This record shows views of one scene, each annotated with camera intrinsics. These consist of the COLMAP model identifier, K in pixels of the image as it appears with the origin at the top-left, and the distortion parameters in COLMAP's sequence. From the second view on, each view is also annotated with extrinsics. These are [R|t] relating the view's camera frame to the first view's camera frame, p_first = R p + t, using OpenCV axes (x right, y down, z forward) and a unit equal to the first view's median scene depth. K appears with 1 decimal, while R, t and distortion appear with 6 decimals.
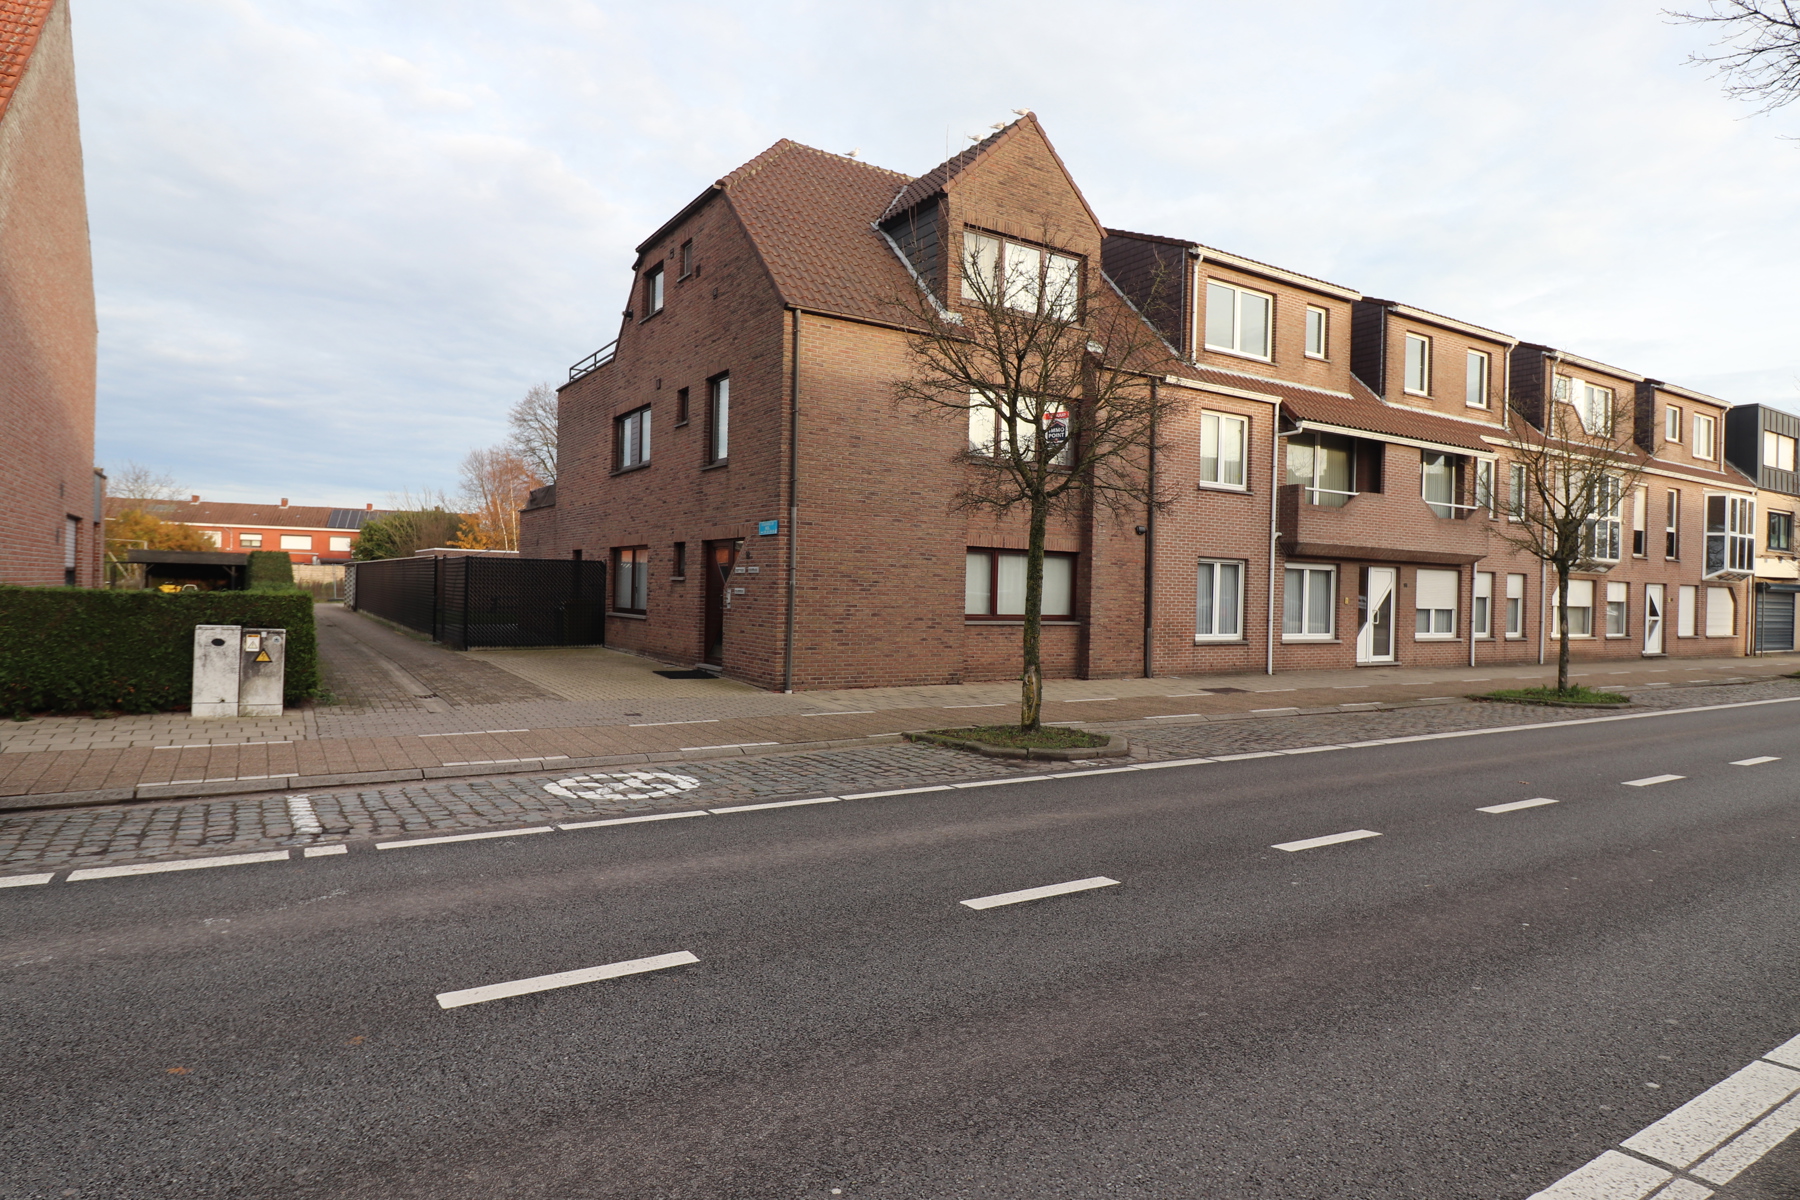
lens RADIAL K [[1044.4, 0, 902.6], [0, 1044.4, 573.6], [0, 0, 1]] dist [-0.000057, 0.000213]
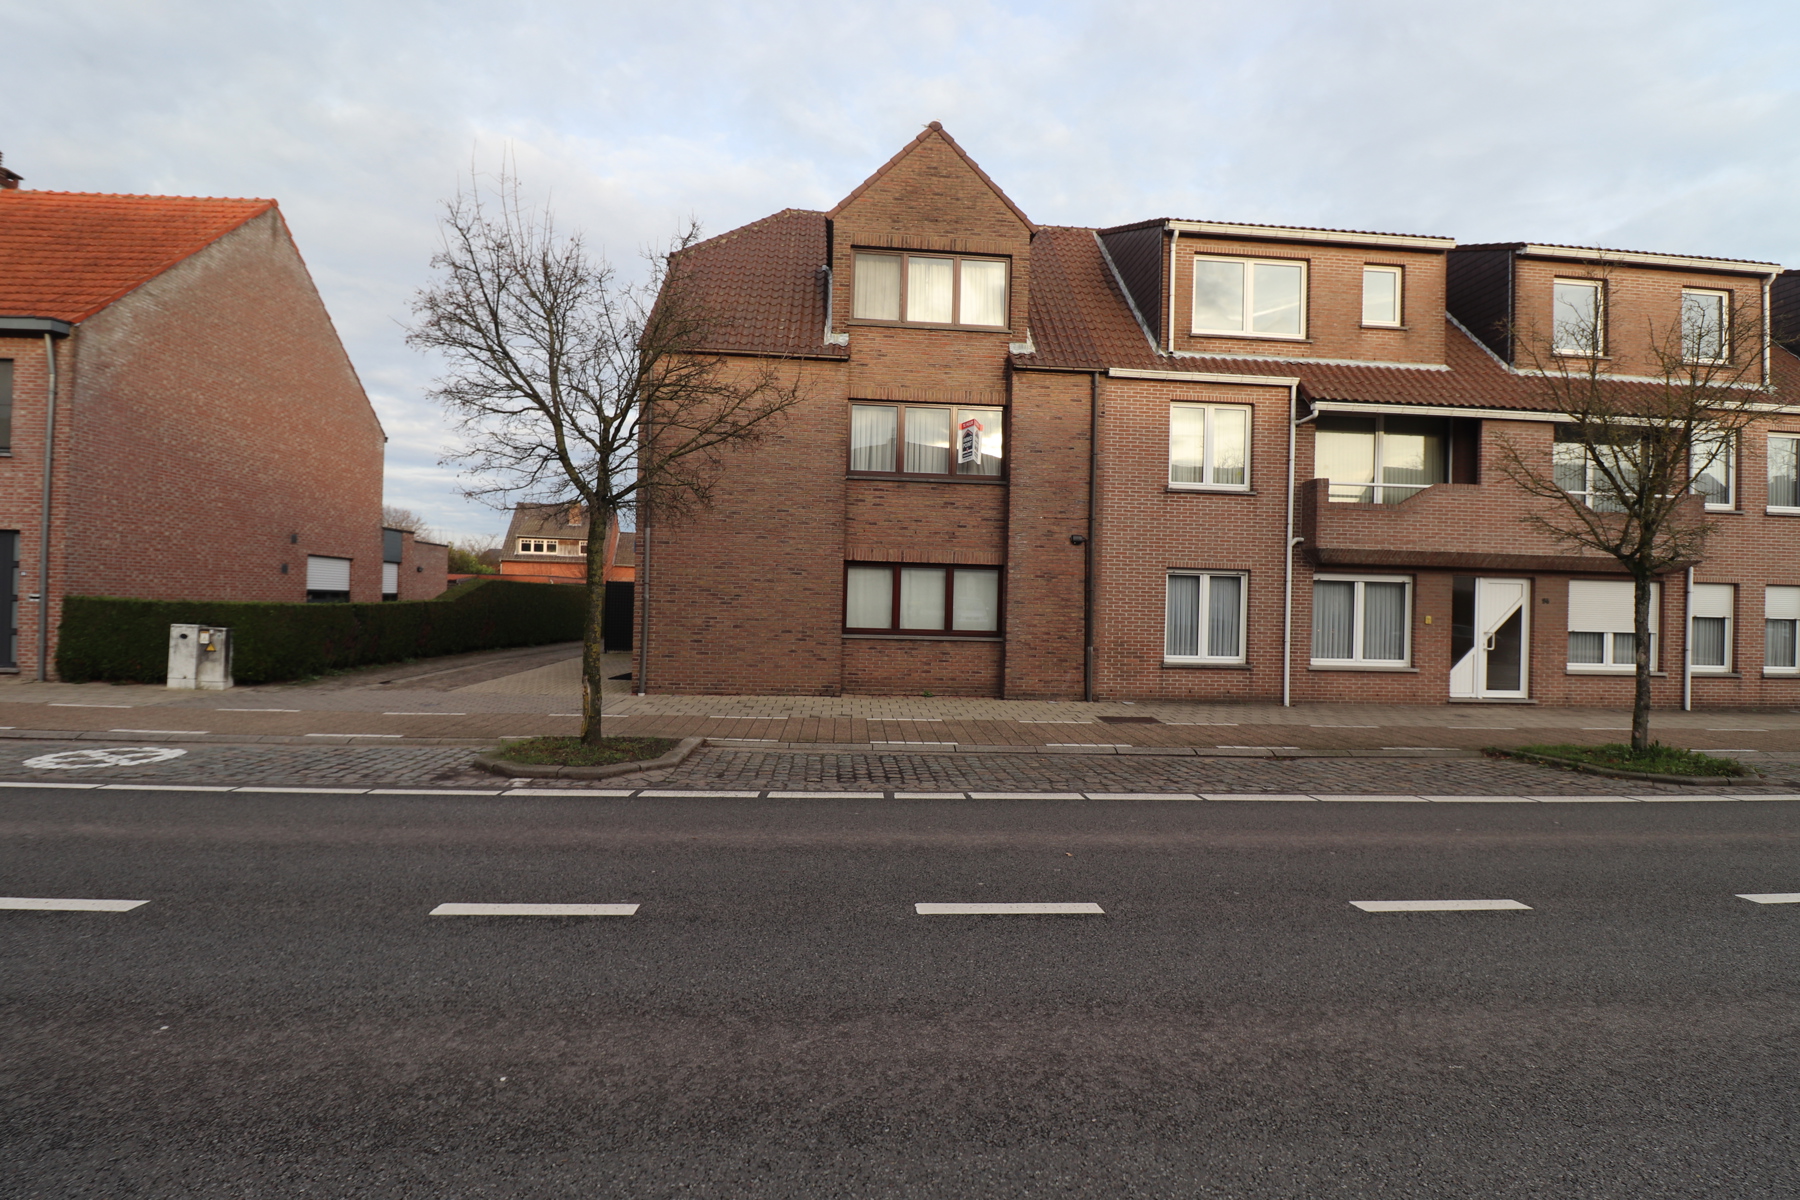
lens RADIAL K [[826.8, 0, 899.7], [0, 826.8, 591.7], [0, 0, 1]] dist [-0.008036, -0.007921]
pose [[0.874688, -0.011100, -0.484559, 0.414286], [0.003649, 0.999860, -0.016317, 0.014454], [0.484673, 0.012504, 0.874606, 0.270986]]
